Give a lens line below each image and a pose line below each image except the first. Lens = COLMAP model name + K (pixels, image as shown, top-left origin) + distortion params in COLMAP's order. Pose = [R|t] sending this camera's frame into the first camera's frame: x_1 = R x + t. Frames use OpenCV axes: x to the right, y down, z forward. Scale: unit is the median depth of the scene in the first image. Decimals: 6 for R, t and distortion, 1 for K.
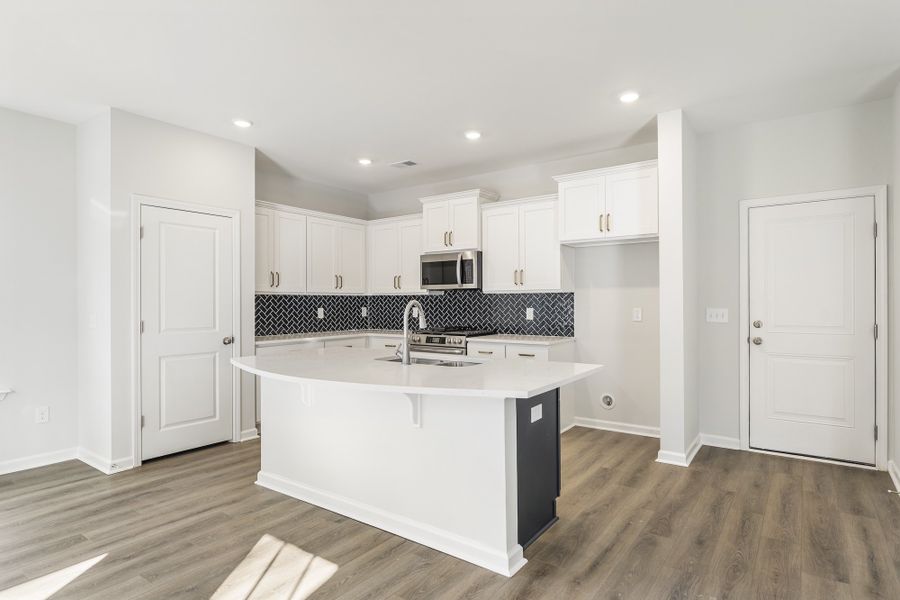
lens RADIAL K [[491.3, 0, 450.0], [0, 491.3, 300.0], [0, 0, 1]] dist [-0.001409, -0.000248]
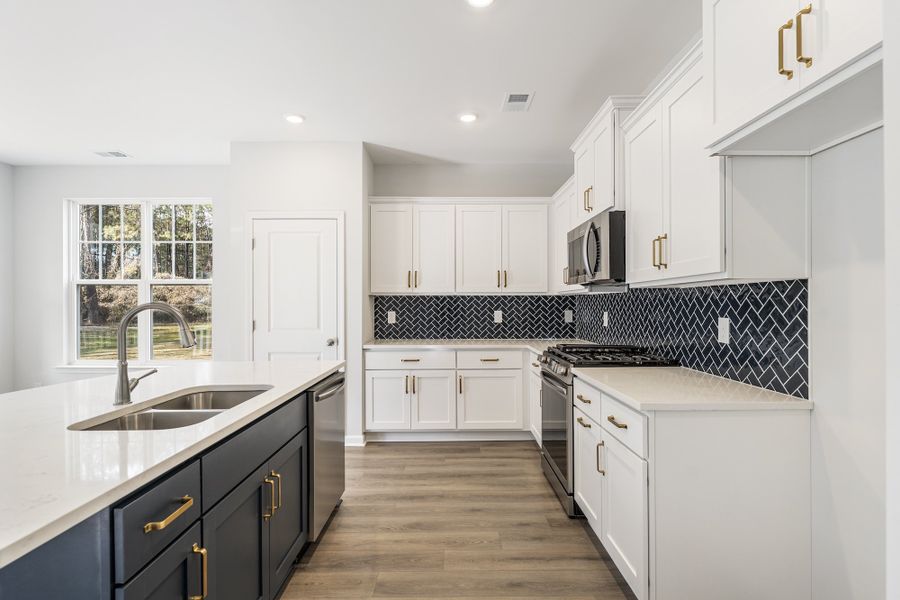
lens RADIAL K [[434.4, 0, 447.6], [0, 434.4, 303.8], [0, 0, 1]] dist [-0.000641, -0.000225]
pose [[0.586352, 0.001724, -0.810054, 0.356522], [0.003638, 0.999982, 0.004761, 0.000937], [0.810048, -0.005739, 0.586335, 0.591900]]
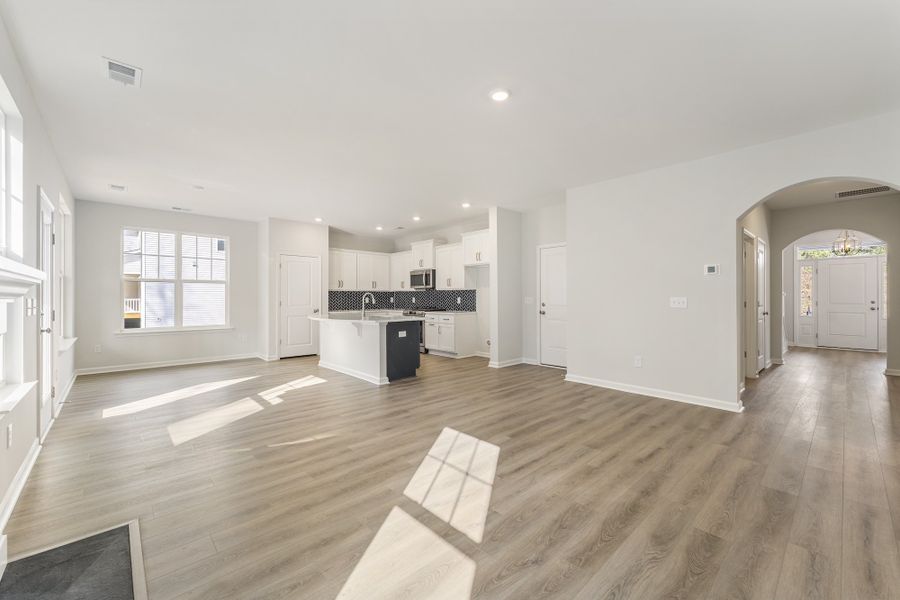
lens RADIAL K [[367.2, 0, 448.2], [0, 367.2, 294.0], [0, 0, 1]] dist [0.000252, -0.000215]
pose [[0.979846, -0.000038, -0.199753, 0.442126], [-0.001036, 0.999986, -0.005272, 0.010713], [0.199750, 0.005373, 0.979832, -0.499465]]
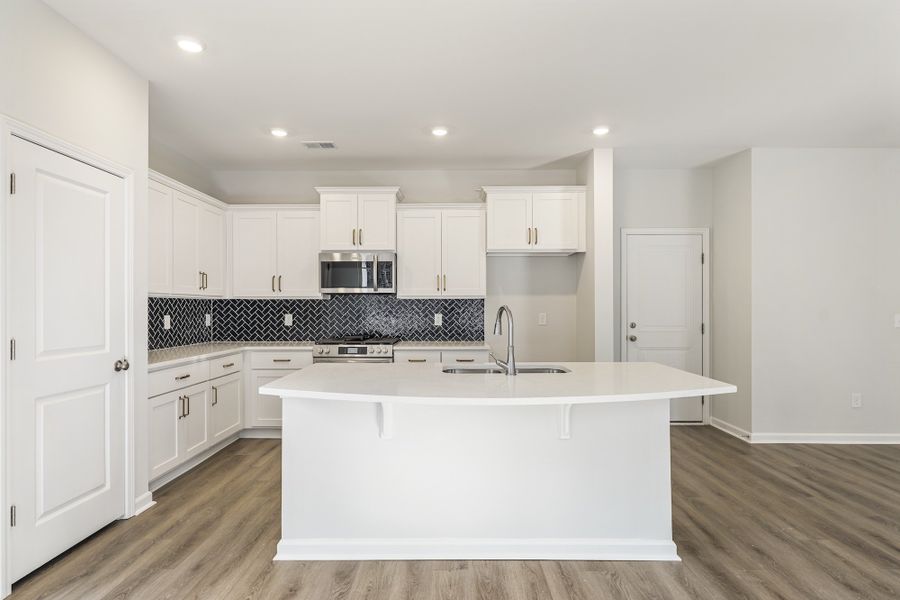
lens RADIAL K [[490.7, 0, 449.8], [0, 490.7, 306.2], [0, 0, 1]] dist [-0.001183, -0.000562]
pose [[0.814801, 0.004692, 0.579722, -0.417280], [-0.004117, 0.999989, -0.002308, 0.003262], [-0.579726, -0.000506, 0.814811, 0.186524]]
